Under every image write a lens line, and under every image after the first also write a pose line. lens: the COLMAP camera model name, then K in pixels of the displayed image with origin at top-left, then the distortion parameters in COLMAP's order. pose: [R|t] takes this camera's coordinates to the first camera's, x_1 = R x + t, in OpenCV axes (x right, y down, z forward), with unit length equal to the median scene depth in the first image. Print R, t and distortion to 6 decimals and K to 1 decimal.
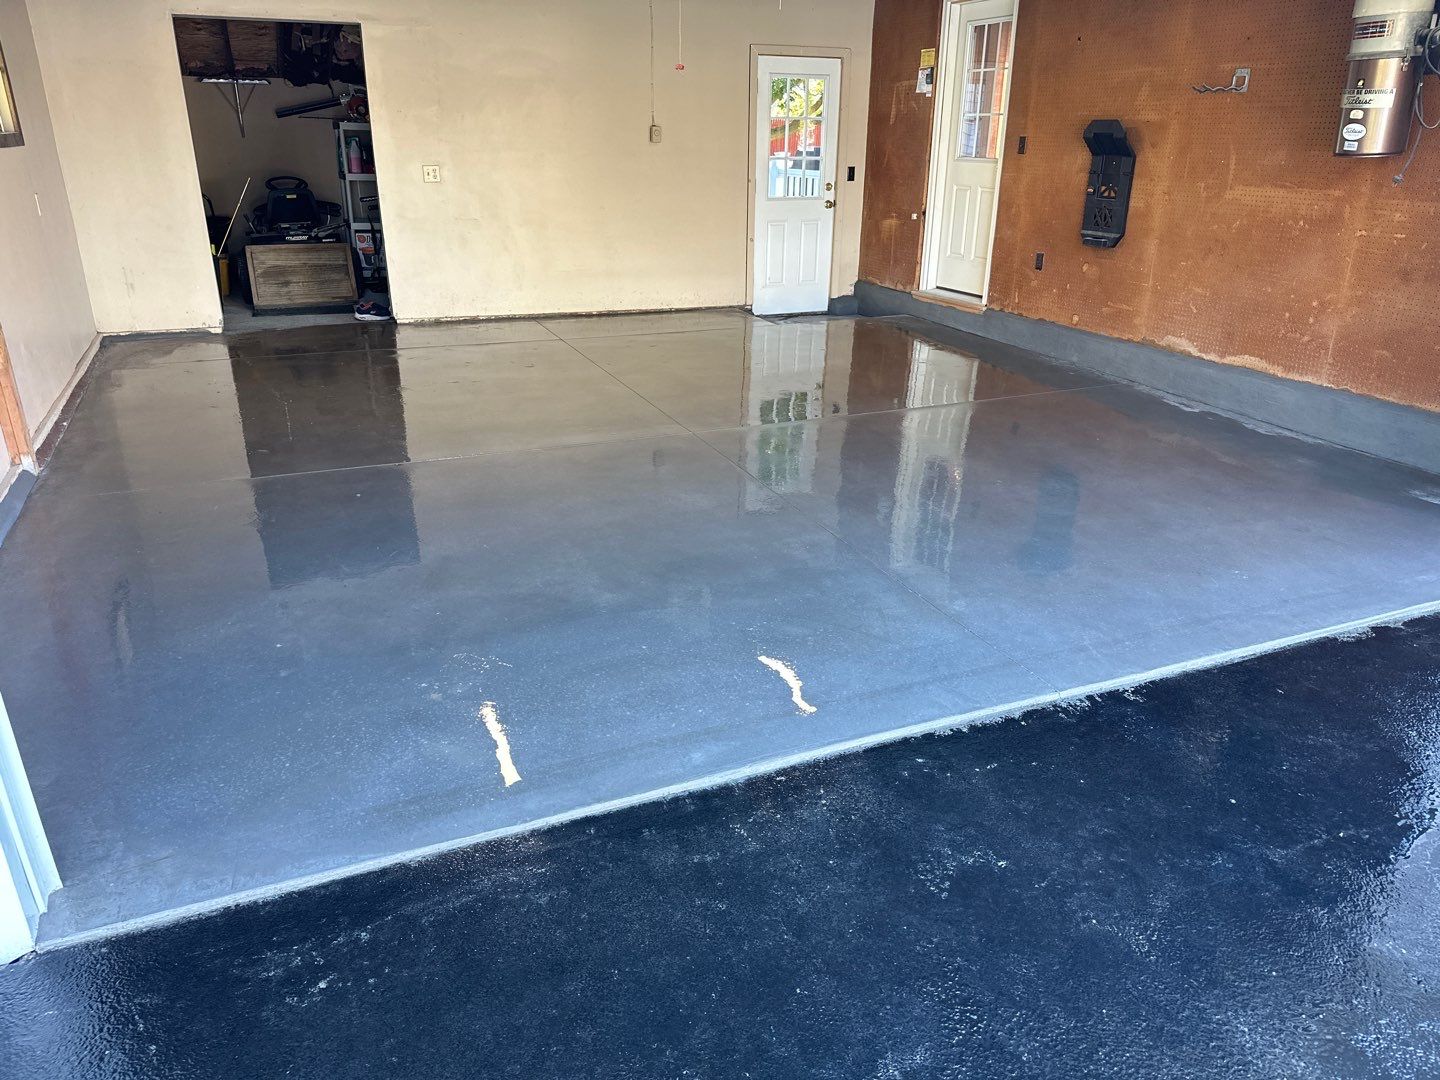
lens RADIAL K [[986.3, 0, 720.0], [0, 986.3, 540.0], [0, 0, 1]] dist [0.007012, -0.017528]
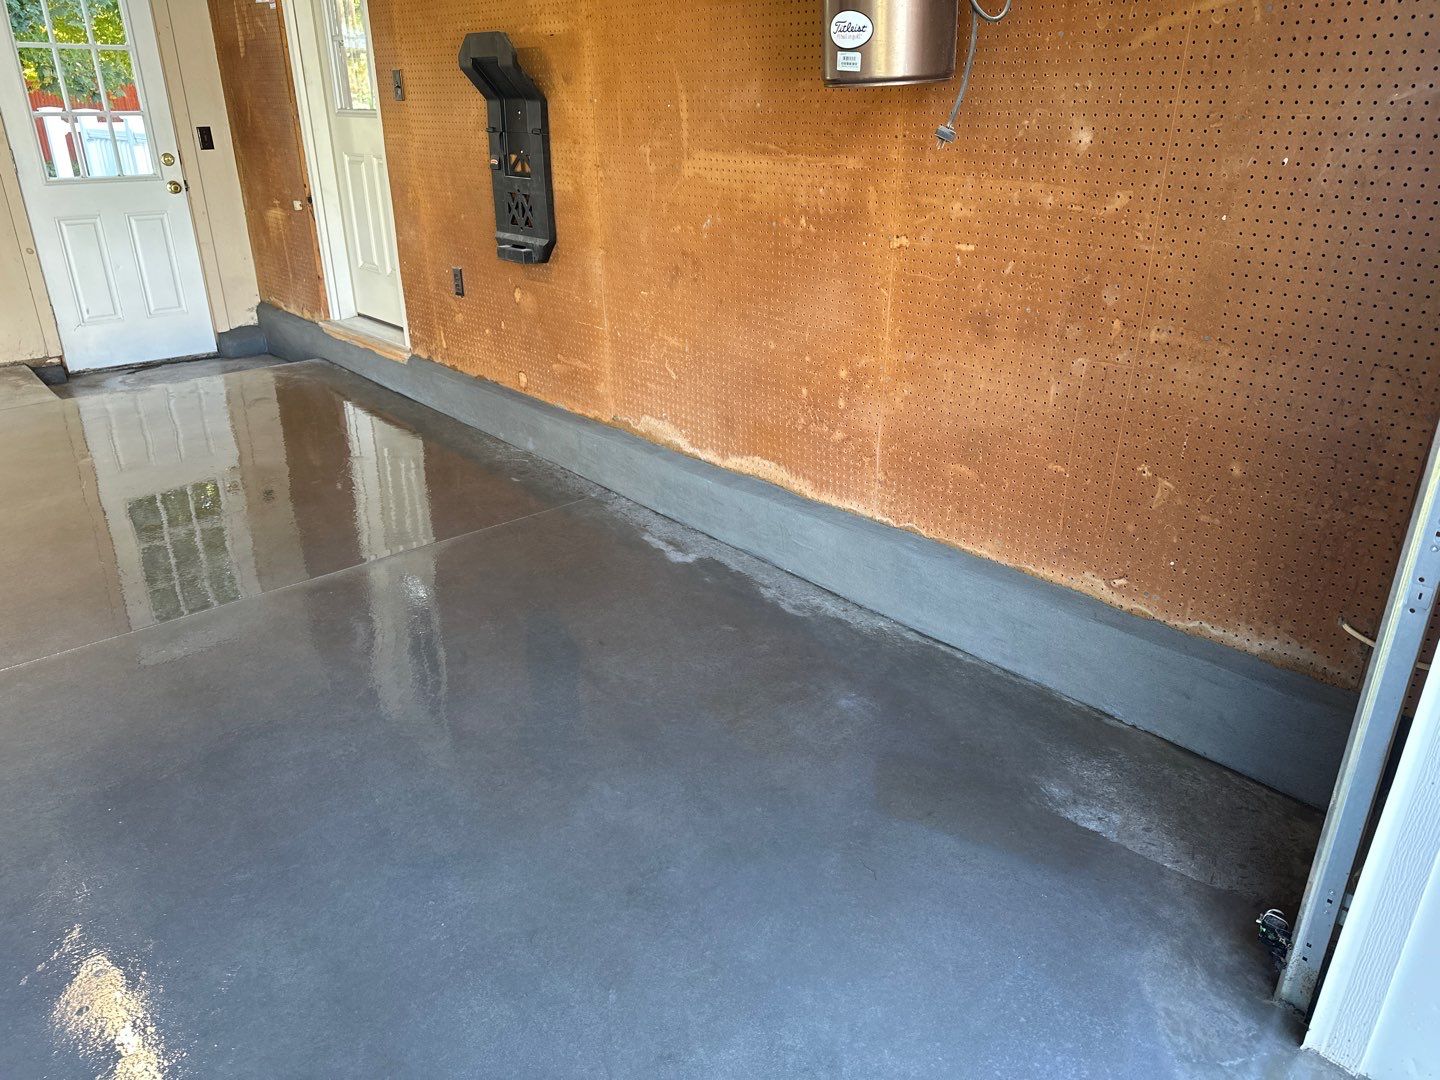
lens RADIAL K [[993.6, 0, 720.0], [0, 993.6, 540.0], [0, 0, 1]] dist [0.138342, -0.232396]
pose [[0.943208, -0.135815, 0.303172, 0.328296], [0.127841, 0.990723, 0.046094, -0.166497], [-0.306620, -0.004718, 0.951820, 0.453530]]
